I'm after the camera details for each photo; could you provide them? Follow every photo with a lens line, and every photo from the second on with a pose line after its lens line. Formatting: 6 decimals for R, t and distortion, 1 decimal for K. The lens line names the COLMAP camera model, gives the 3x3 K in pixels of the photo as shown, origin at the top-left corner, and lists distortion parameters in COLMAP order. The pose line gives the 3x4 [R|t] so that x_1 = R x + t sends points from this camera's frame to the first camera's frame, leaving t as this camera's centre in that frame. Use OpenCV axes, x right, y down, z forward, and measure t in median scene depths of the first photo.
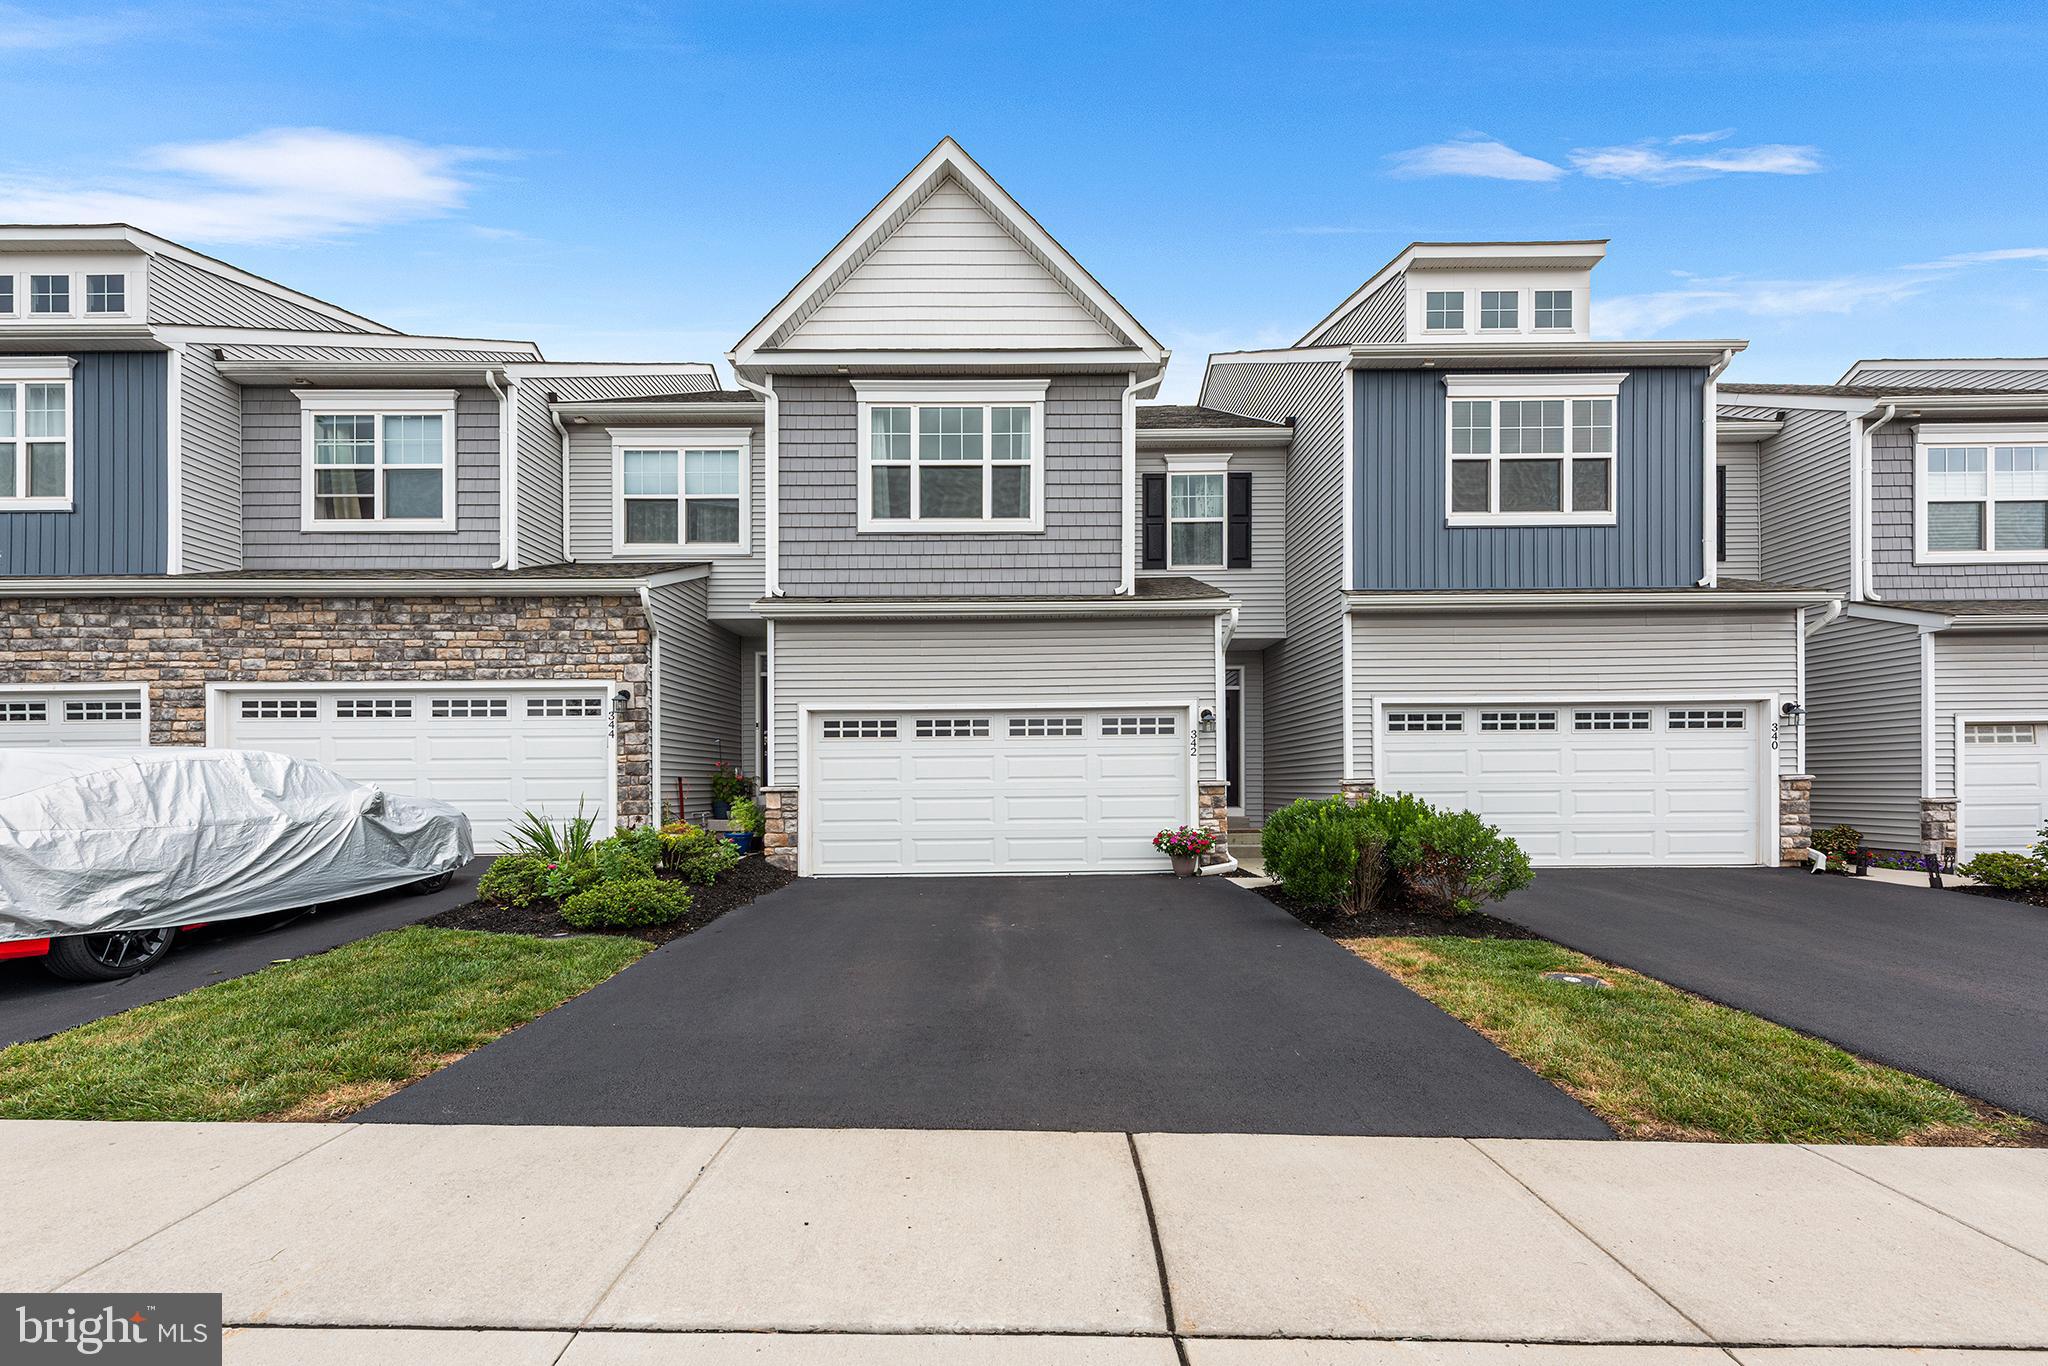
lens RADIAL K [[801.7, 0, 1034.6], [0, 801.7, 776.9], [0, 0, 1]] dist [0.011621, -0.003433]
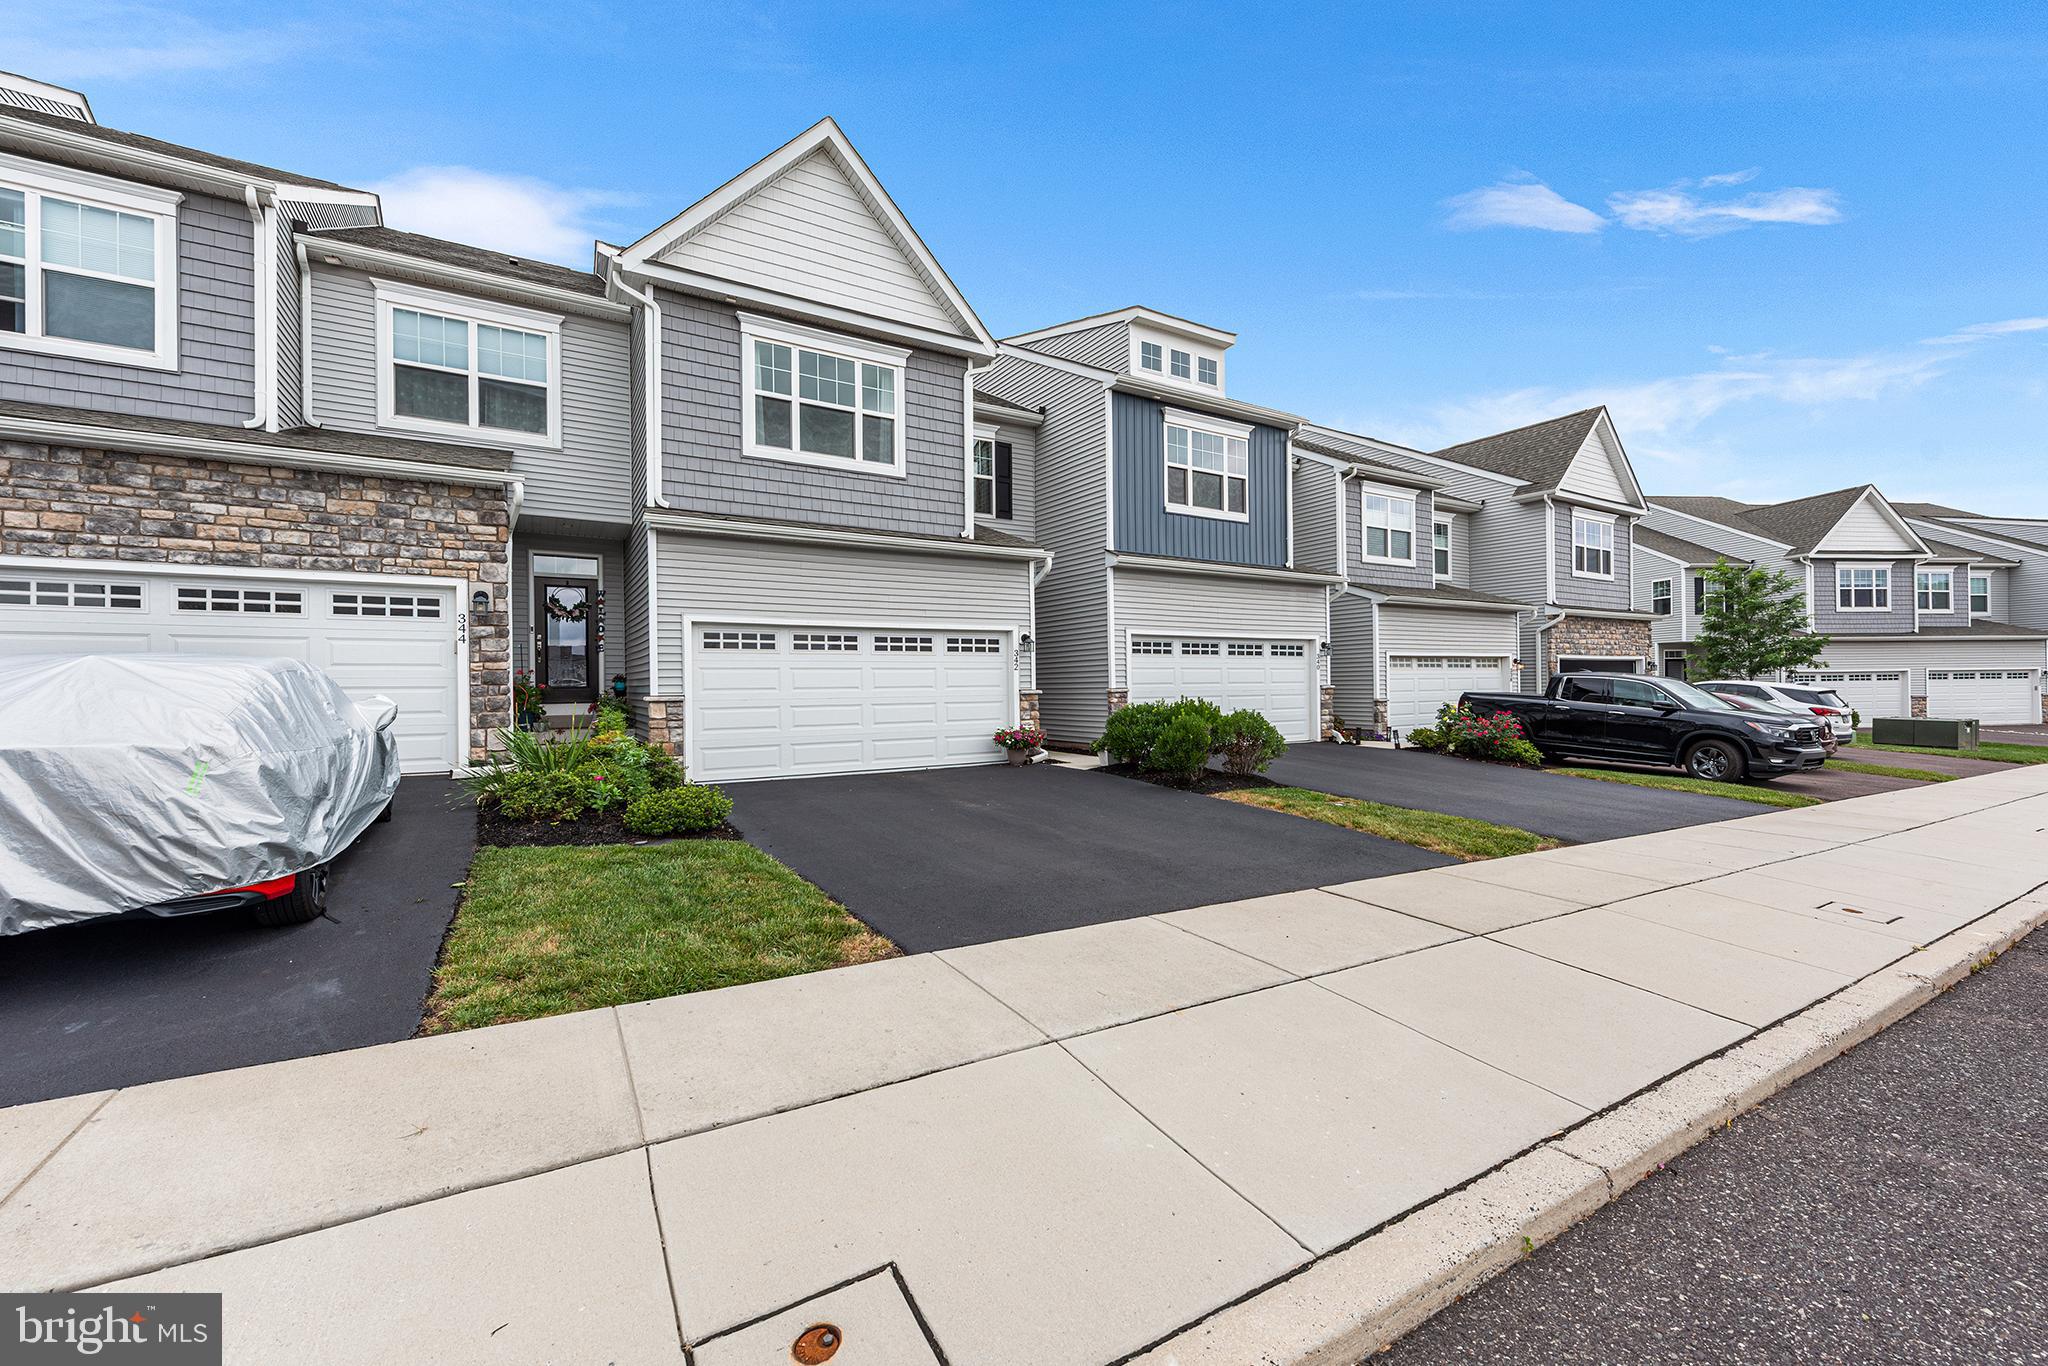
lens RADIAL K [[801.7, 0, 1008.7], [0, 801.7, 682.8], [0, 0, 1]] dist [0.011621, -0.003433]
pose [[0.861442, 0.002650, 0.507849, -0.452891], [0.003307, 0.999936, -0.010826, 0.007654], [-0.507845, 0.011005, 0.861378, -0.084373]]
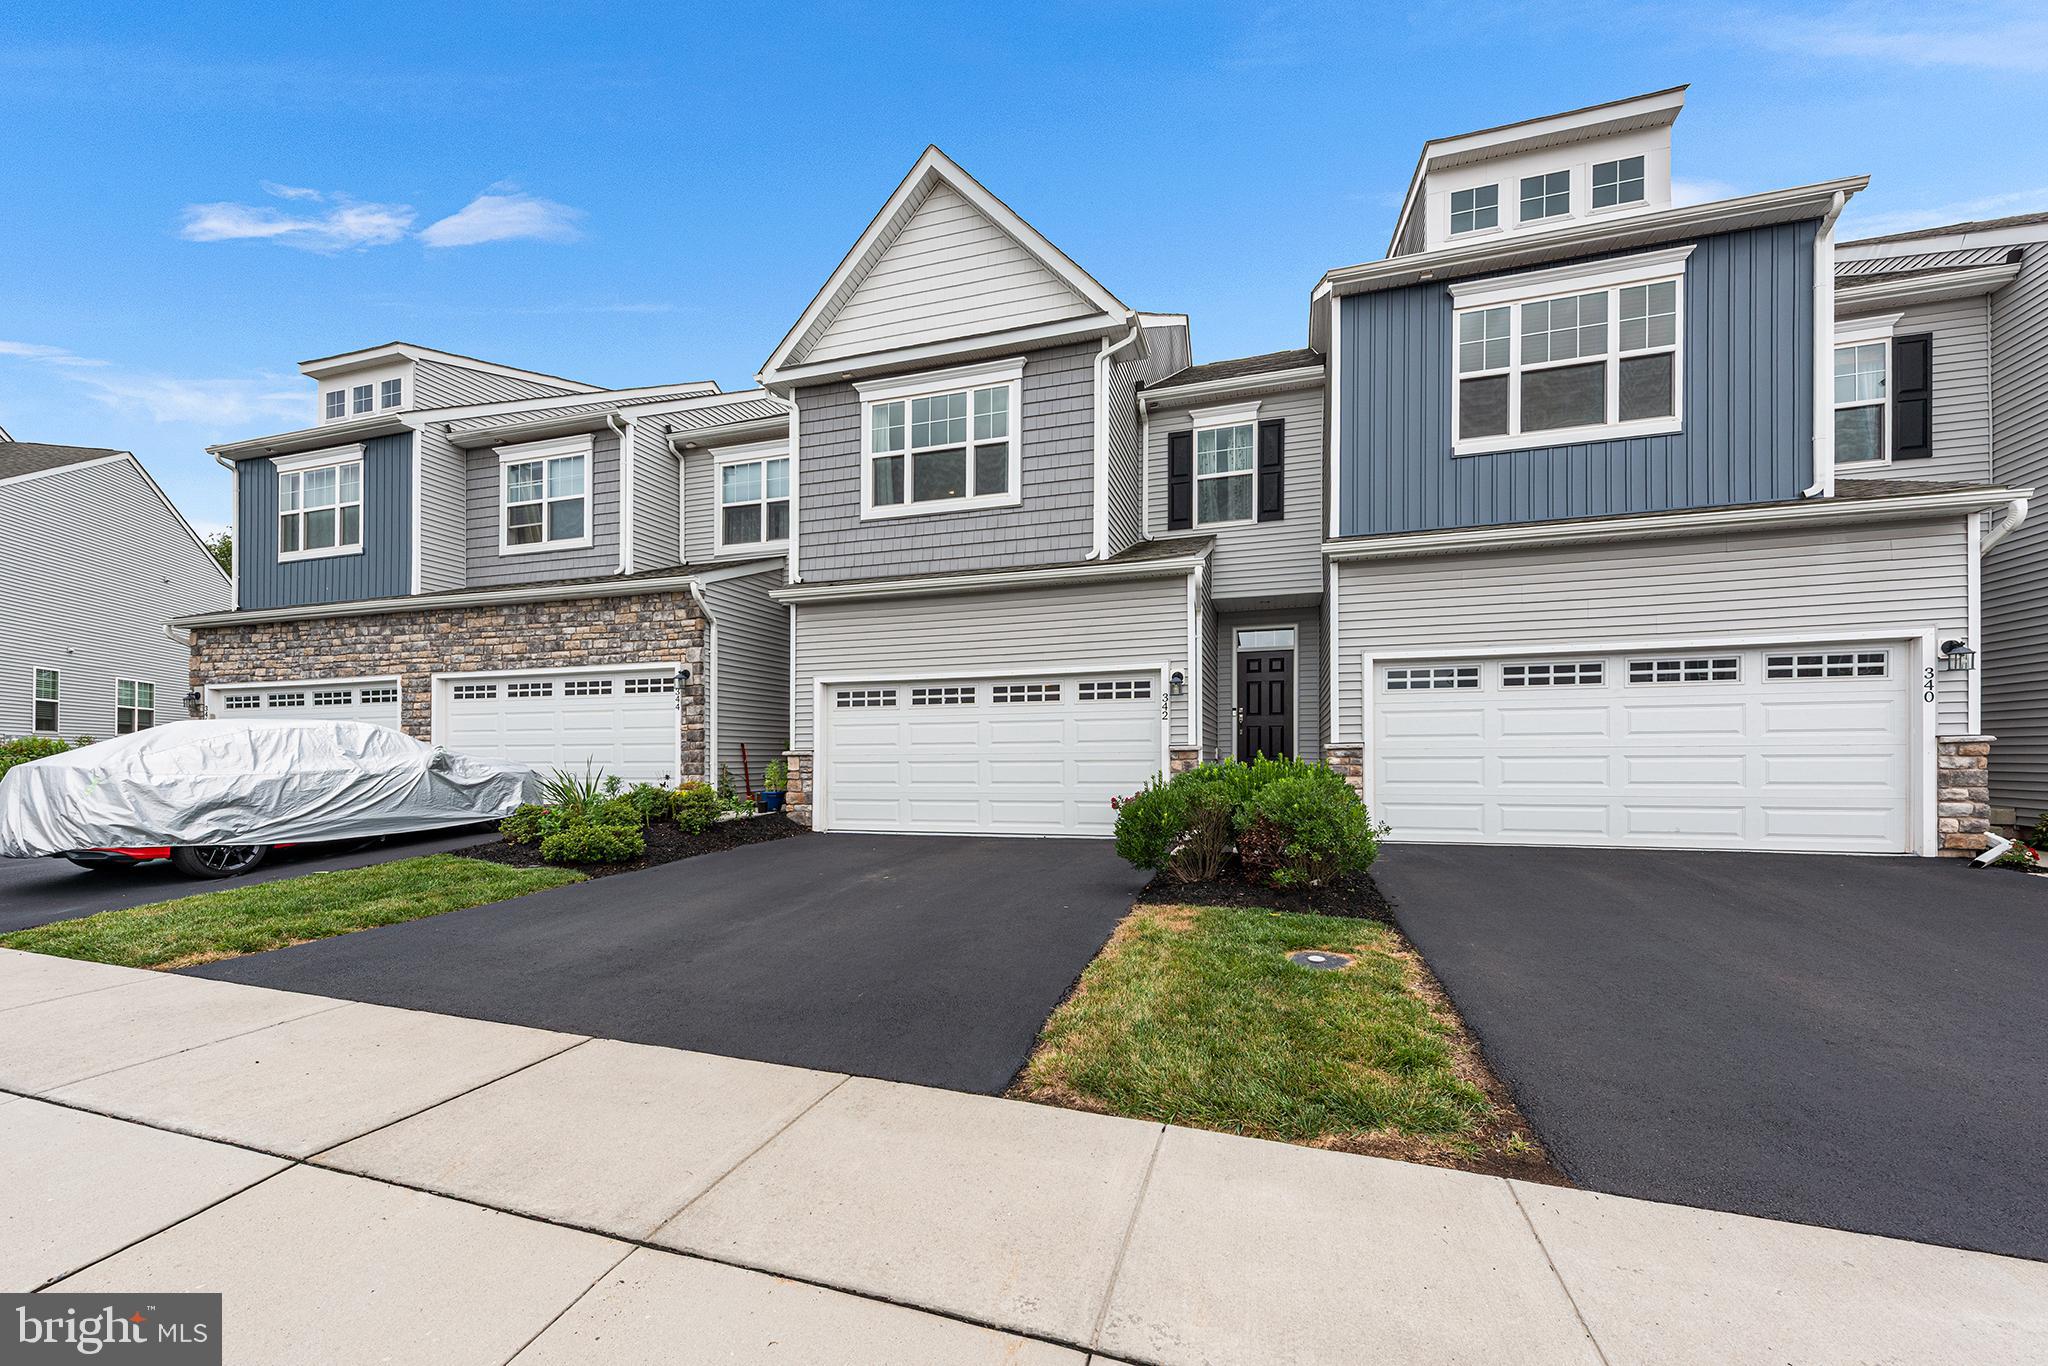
lens RADIAL K [[801.7, 0, 1050.8], [0, 801.7, 744.2], [0, 0, 1]] dist [0.011621, -0.003433]
pose [[0.954053, -0.002304, -0.299629, 0.356852], [0.001097, 0.999991, -0.004195, 0.007695], [0.299636, 0.003673, 0.954046, 0.027047]]
